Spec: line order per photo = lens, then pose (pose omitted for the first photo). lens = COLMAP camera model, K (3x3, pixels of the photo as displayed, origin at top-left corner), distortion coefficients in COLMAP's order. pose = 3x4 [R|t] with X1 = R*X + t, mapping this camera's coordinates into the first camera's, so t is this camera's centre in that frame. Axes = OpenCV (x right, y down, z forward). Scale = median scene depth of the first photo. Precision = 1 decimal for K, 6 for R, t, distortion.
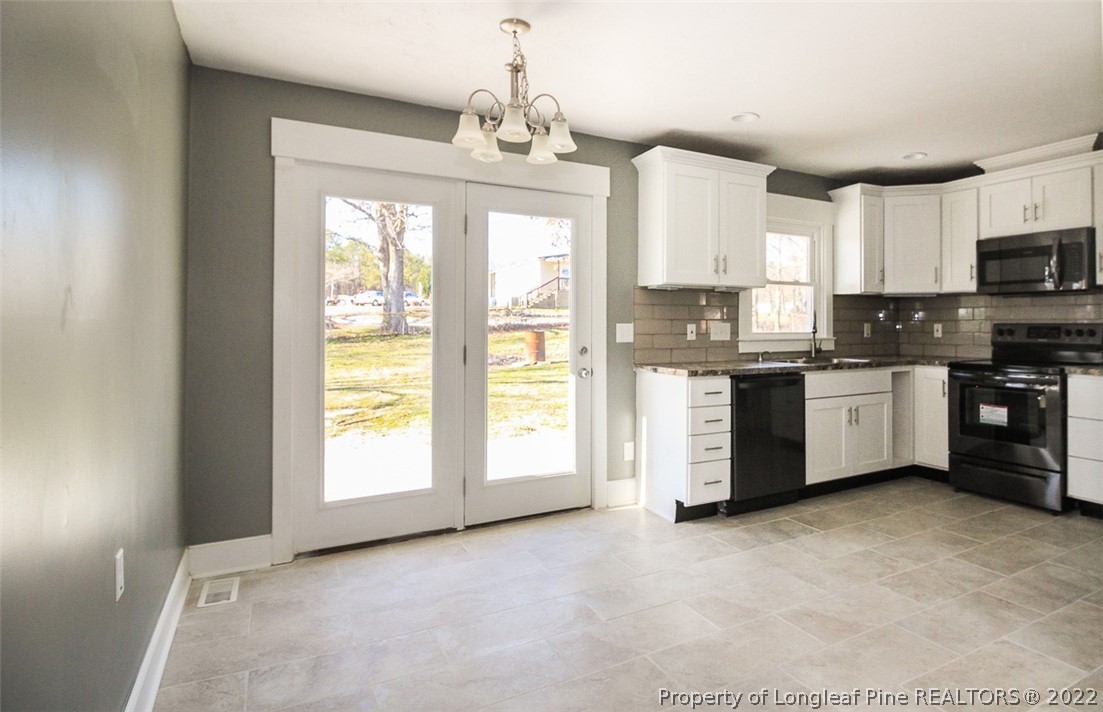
lens RADIAL K [[617.9, 0, 634.2], [0, 617.9, 311.1], [0, 0, 1]] dist [-0.005201, -0.002135]
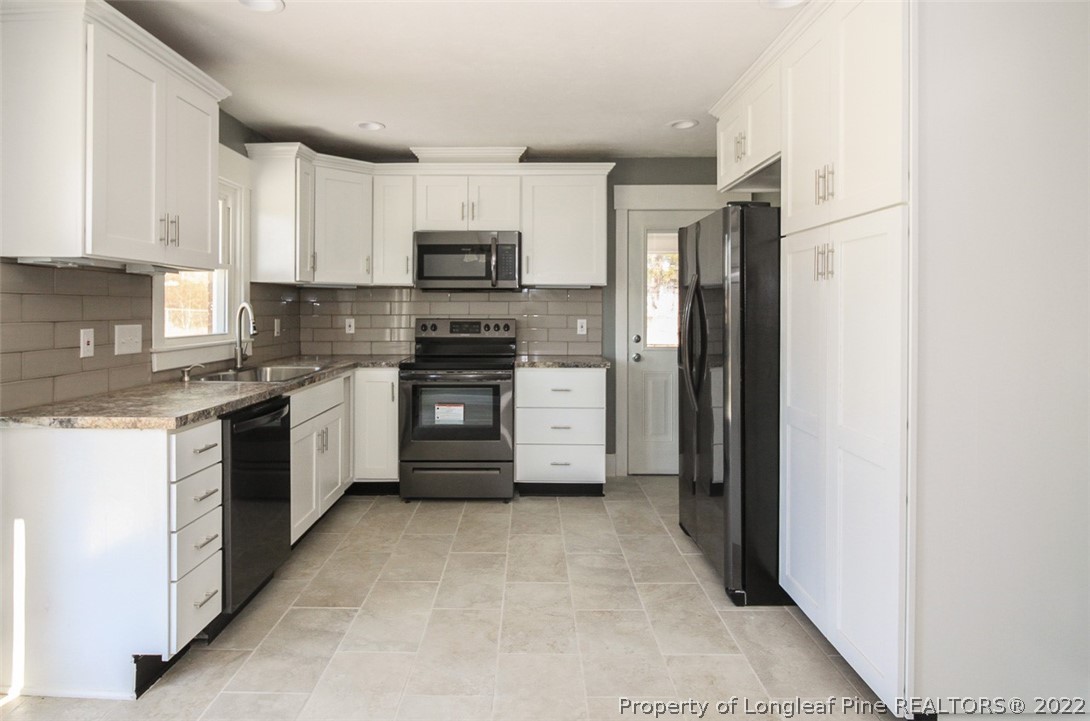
lens RADIAL K [[635.9, 0, 529.3], [0, 635.9, 309.8], [0, 0, 1]] dist [-0.000597, -0.006019]
pose [[0.516792, -0.002177, 0.856109, -0.206416], [-0.021150, 0.999659, 0.015309, -0.014518], [-0.855850, -0.026018, 0.516569, 0.375070]]
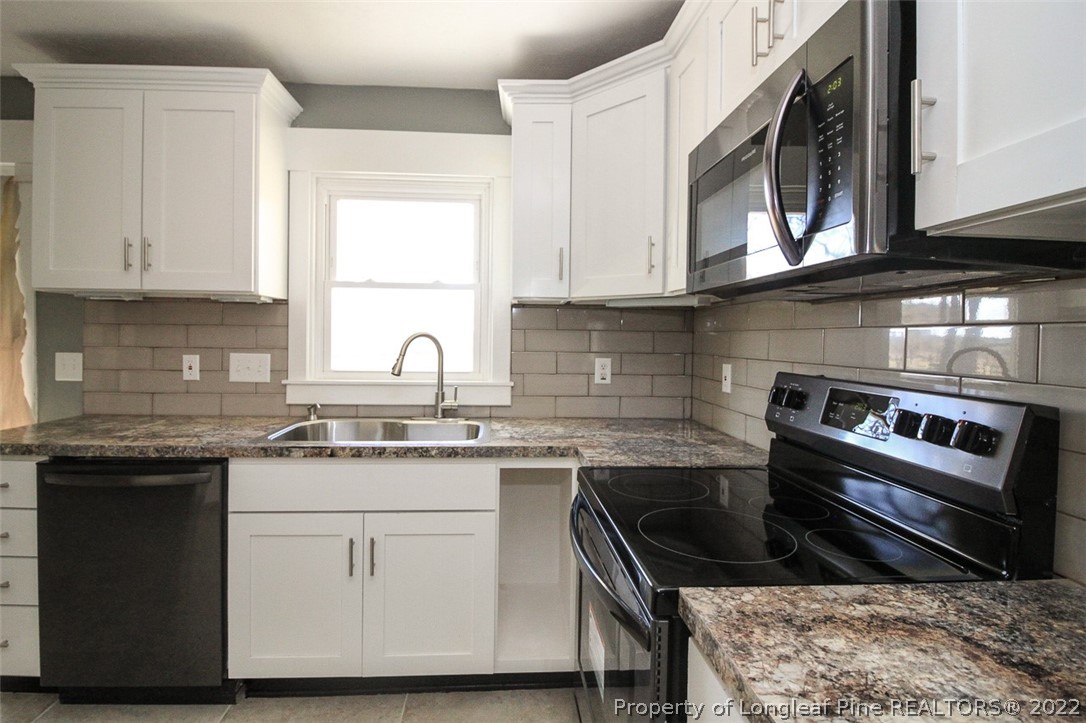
lens RADIAL K [[518.7, 0, 521.1], [0, 518.7, 349.0], [0, 0, 1]] dist [-0.003058, -0.001343]
pose [[0.883188, 0.021310, -0.468534, 0.672735], [-0.001595, 0.999098, 0.042436, -0.008258], [0.469016, -0.036732, 0.882425, 0.732343]]
